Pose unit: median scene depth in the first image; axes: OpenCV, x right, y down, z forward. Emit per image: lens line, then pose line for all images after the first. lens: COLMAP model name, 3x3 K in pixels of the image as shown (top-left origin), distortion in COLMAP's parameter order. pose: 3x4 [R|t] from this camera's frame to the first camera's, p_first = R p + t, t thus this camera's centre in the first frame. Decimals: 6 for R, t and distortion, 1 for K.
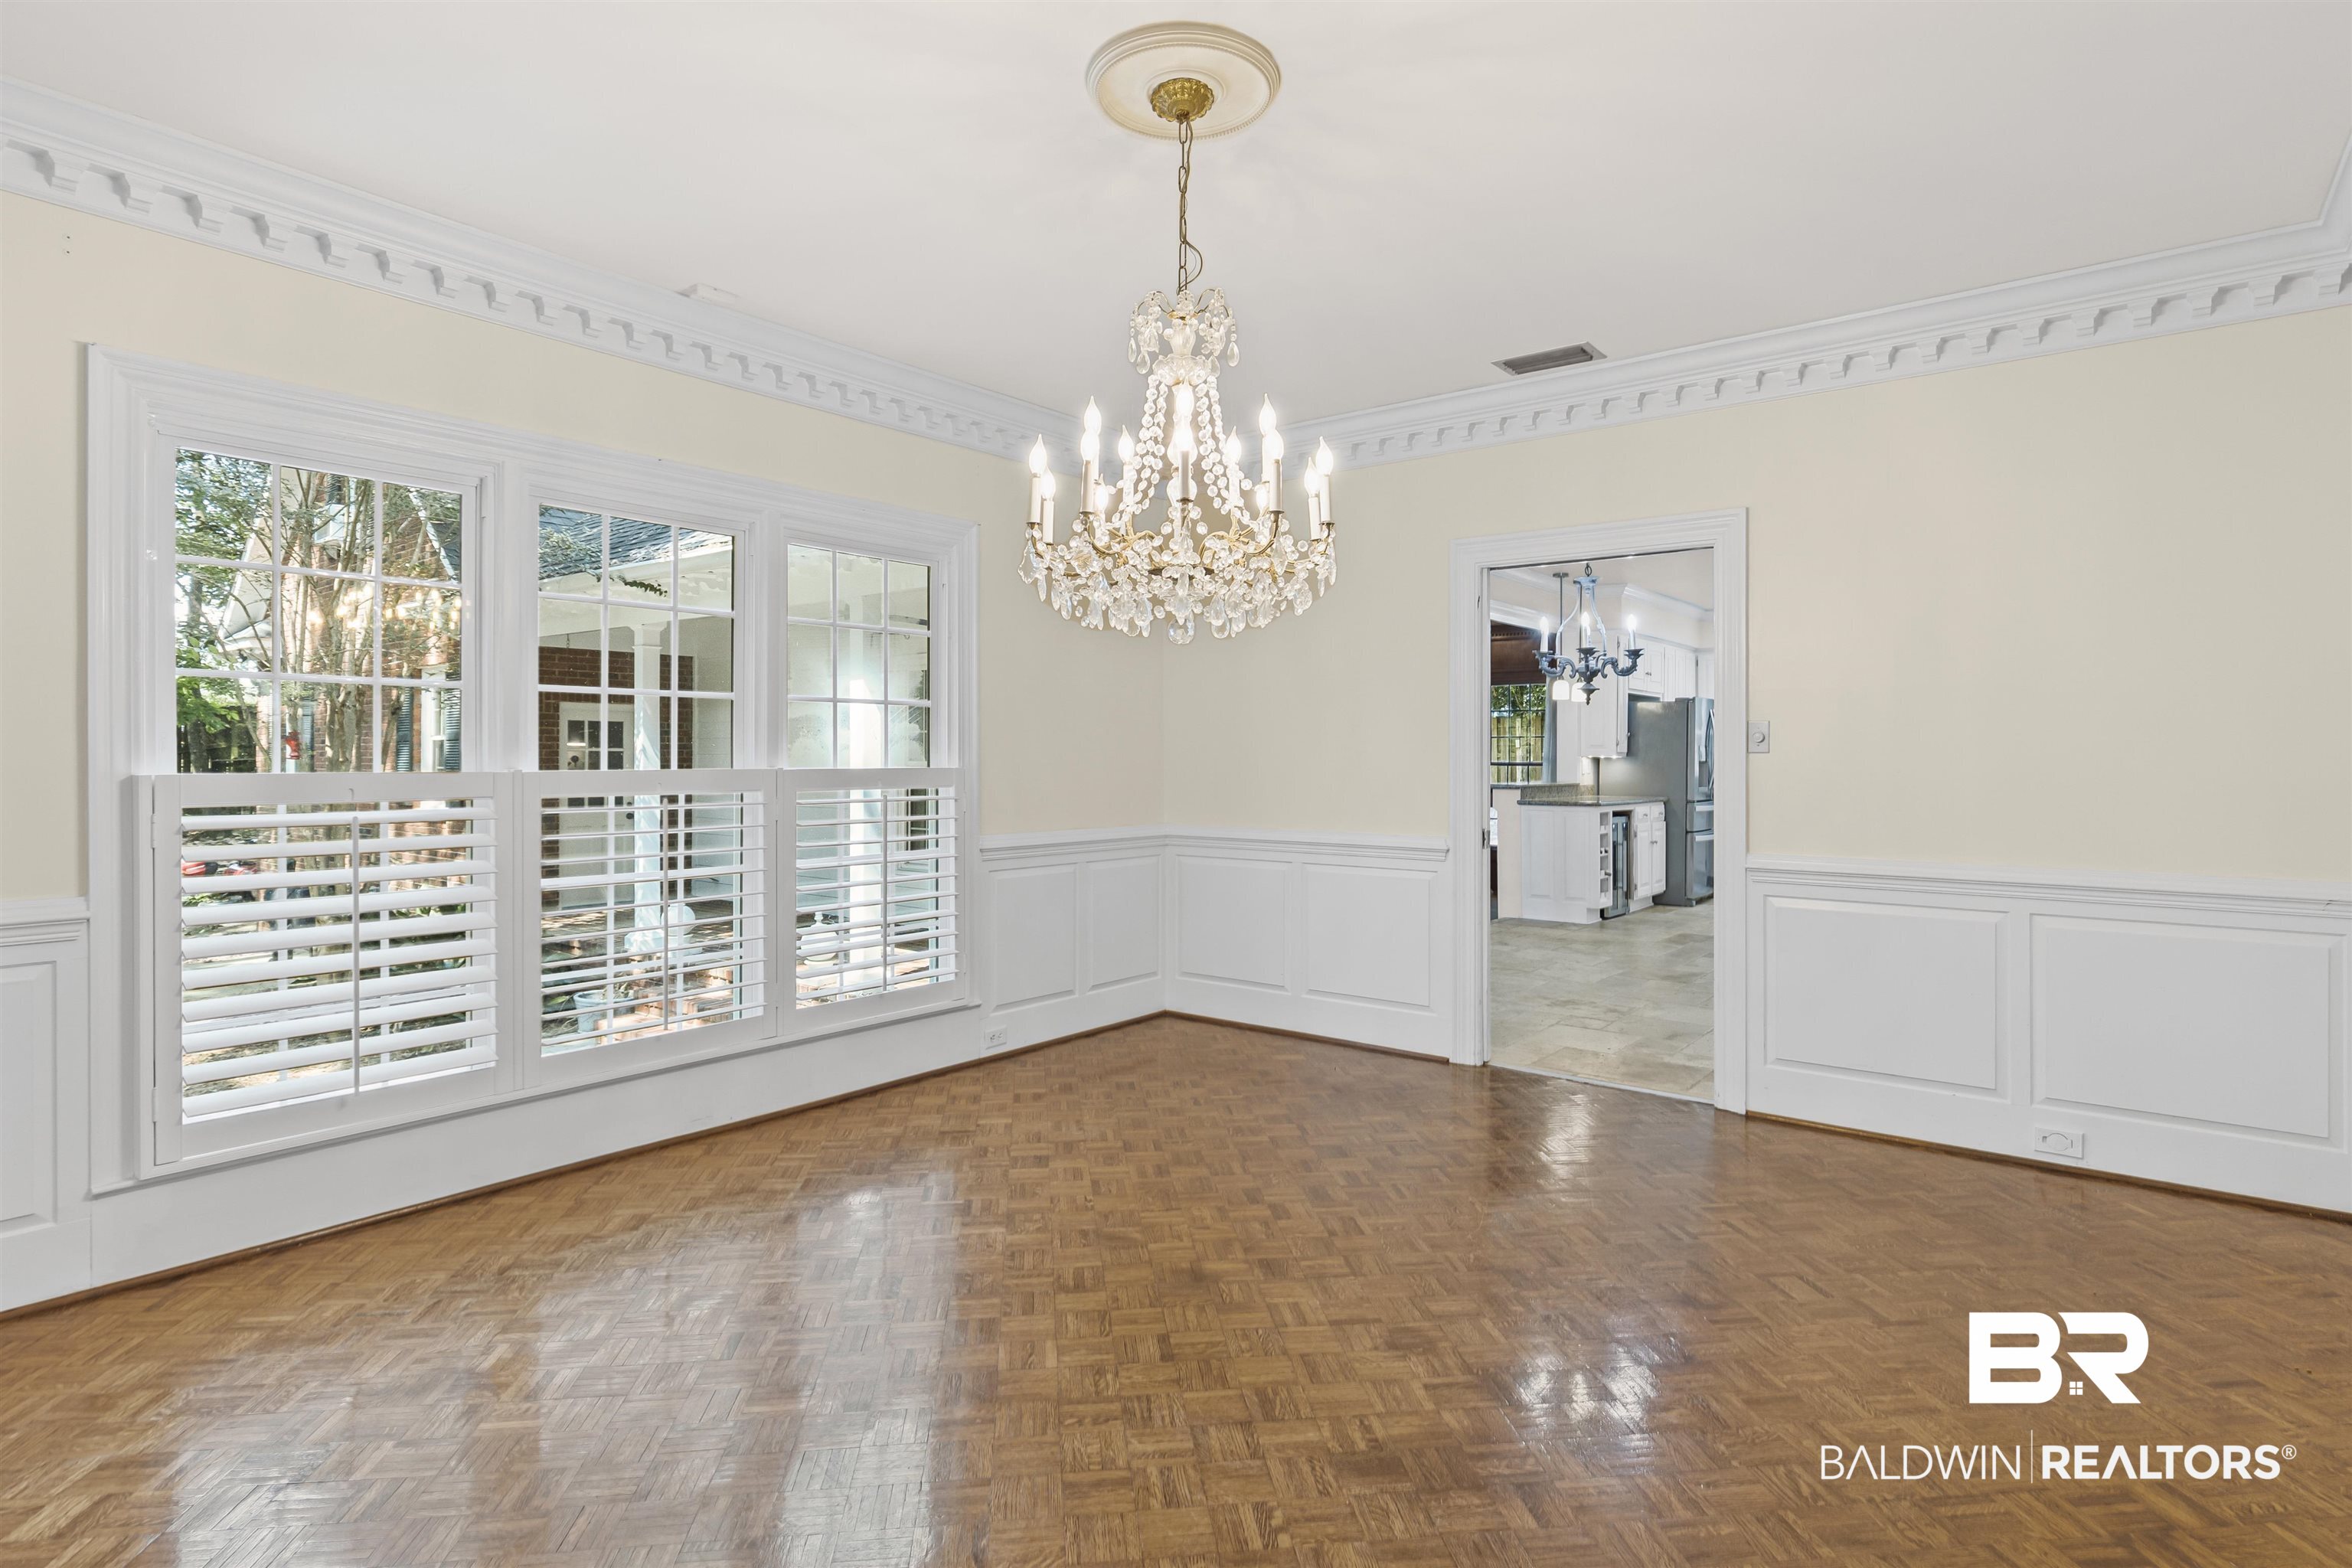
lens RADIAL K [[1200.9, 0, 1159.3], [0, 1200.9, 784.7], [0, 0, 1]] dist [0.003731, -0.000592]
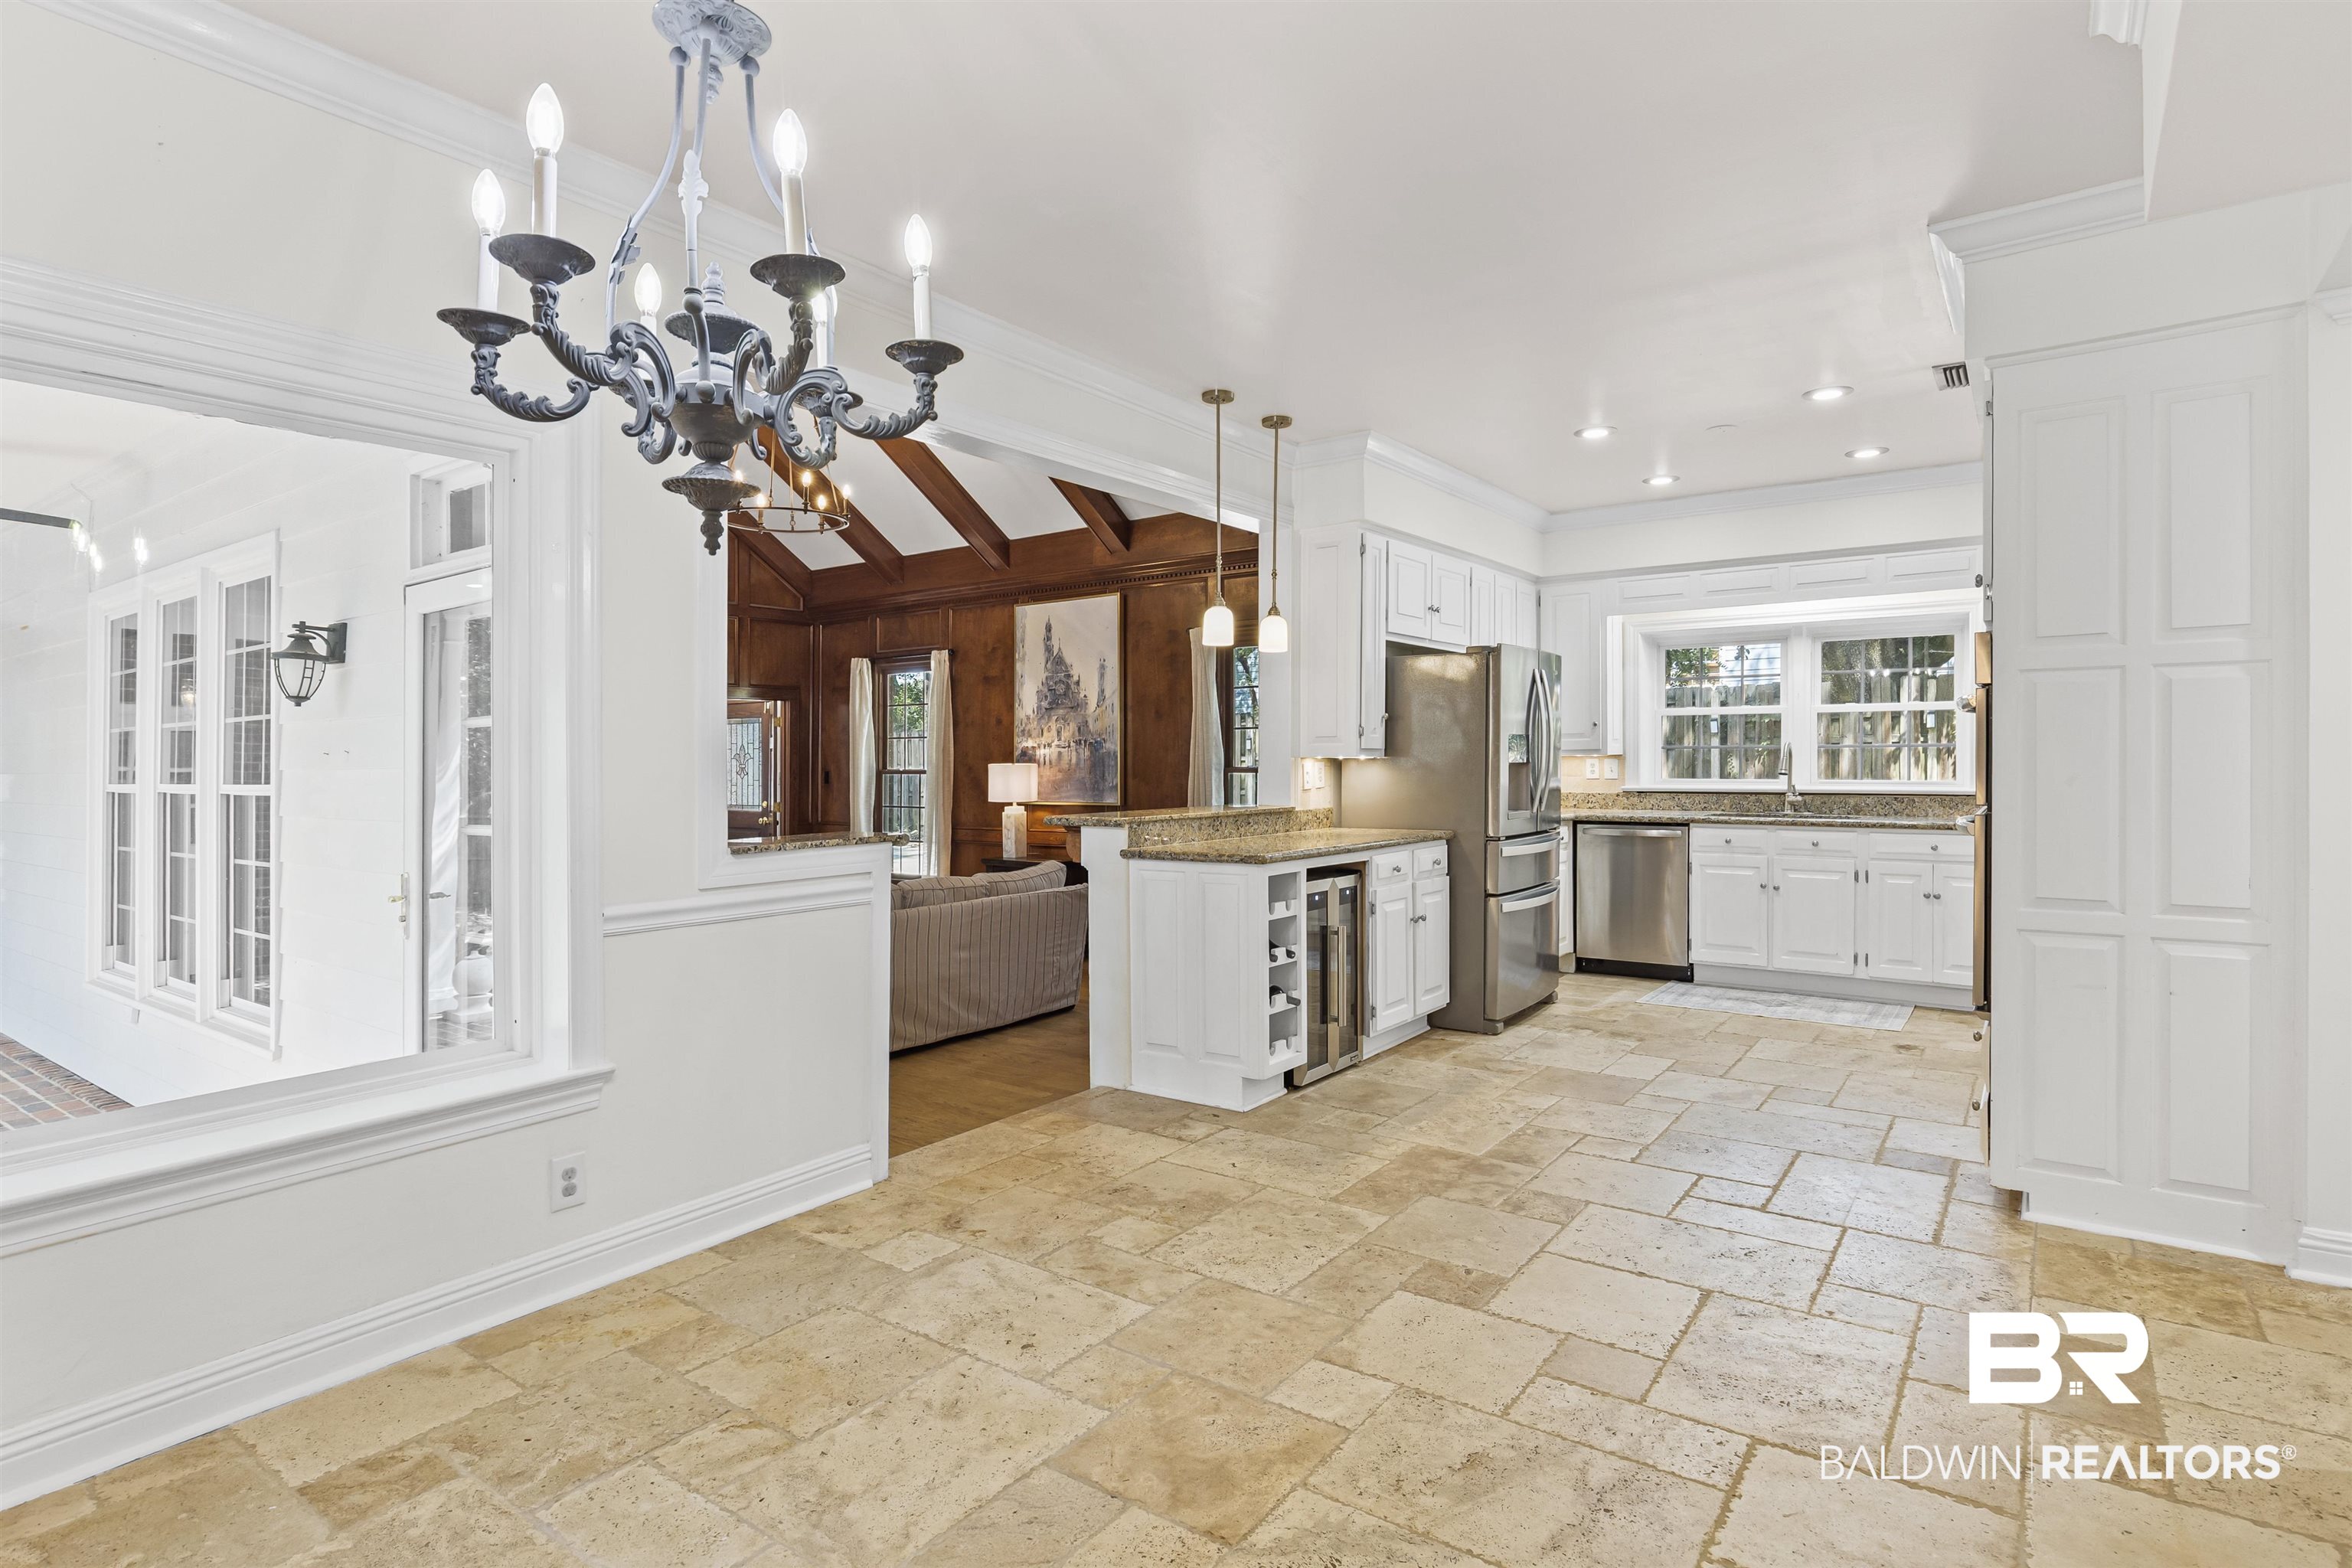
lens RADIAL K [[1200.9, 0, 1185.2], [0, 1200.9, 765.0], [0, 0, 1]] dist [0.003731, -0.000592]
pose [[0.999230, -0.024425, 0.030691, 0.289559], [0.024923, 0.999562, -0.015949, -0.013298], [-0.030288, 0.016702, 0.999402, 0.465792]]
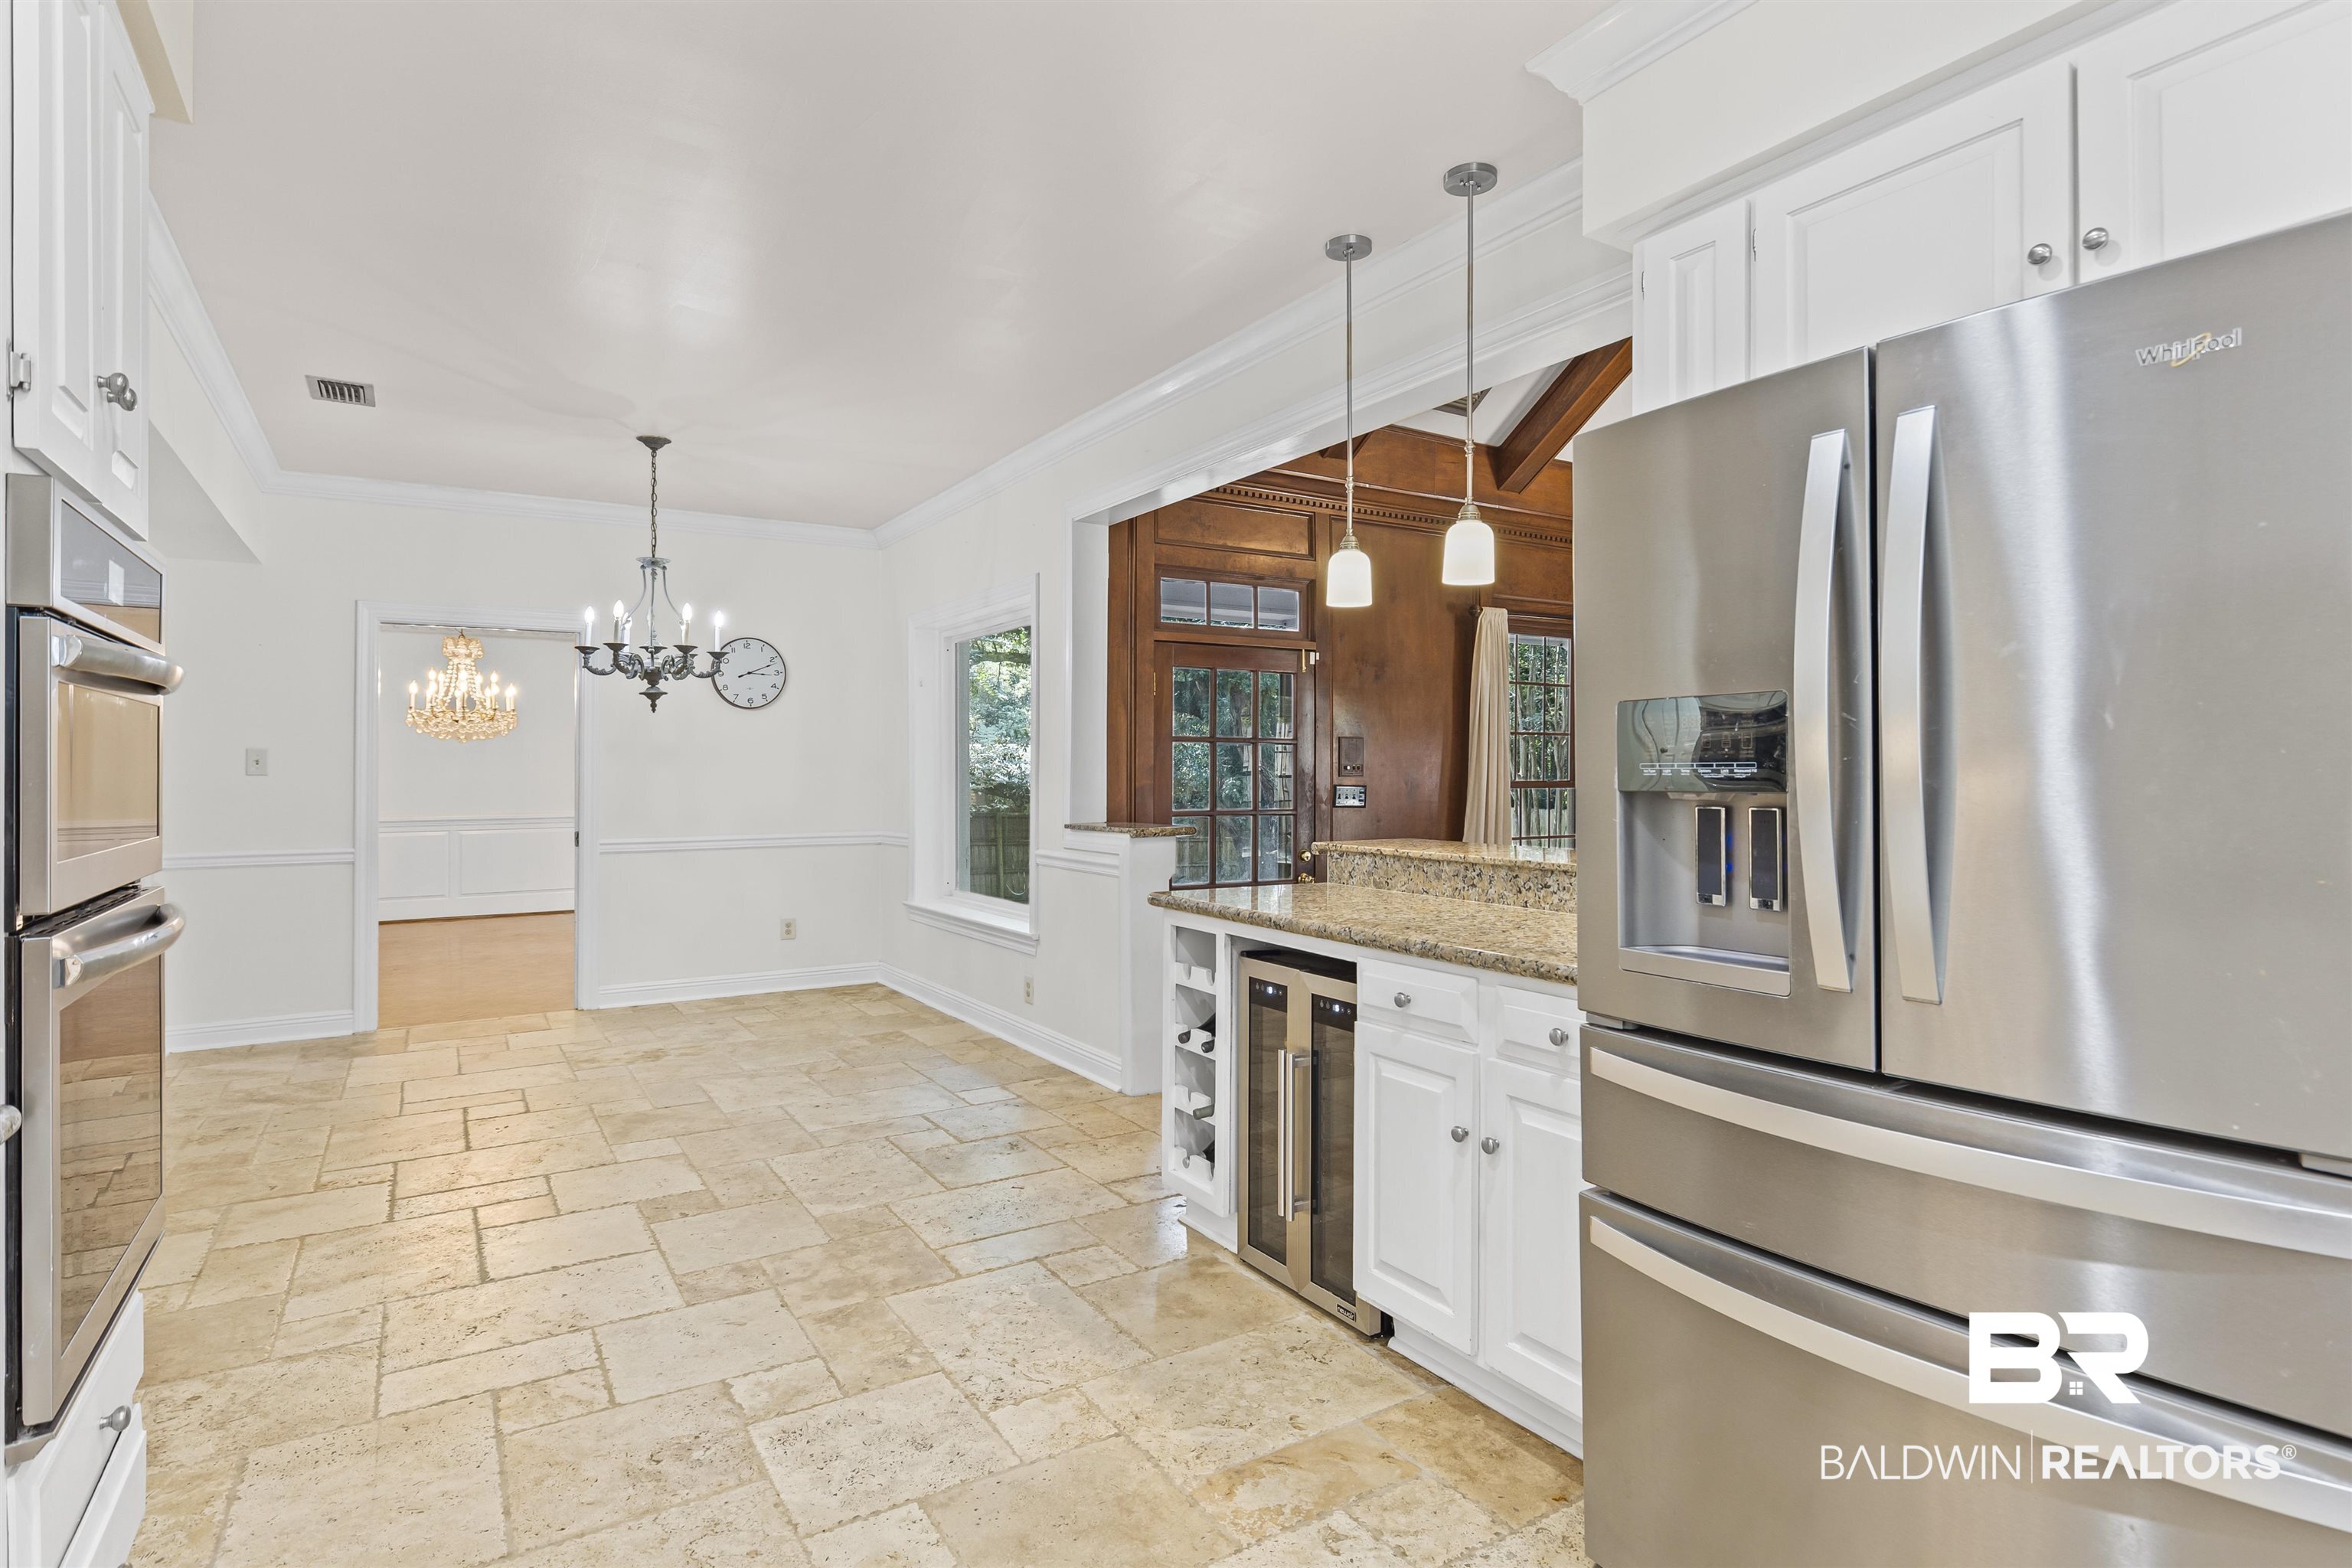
lens RADIAL K [[1200.9, 0, 1175.5], [0, 1200.9, 762.1], [0, 0, 1]] dist [0.003731, -0.000592]
pose [[-0.351779, -0.018819, -0.935894, 0.643648], [-0.019637, 0.999726, -0.012722, -0.020715], [0.935877, 0.013903, -0.352053, 1.015763]]
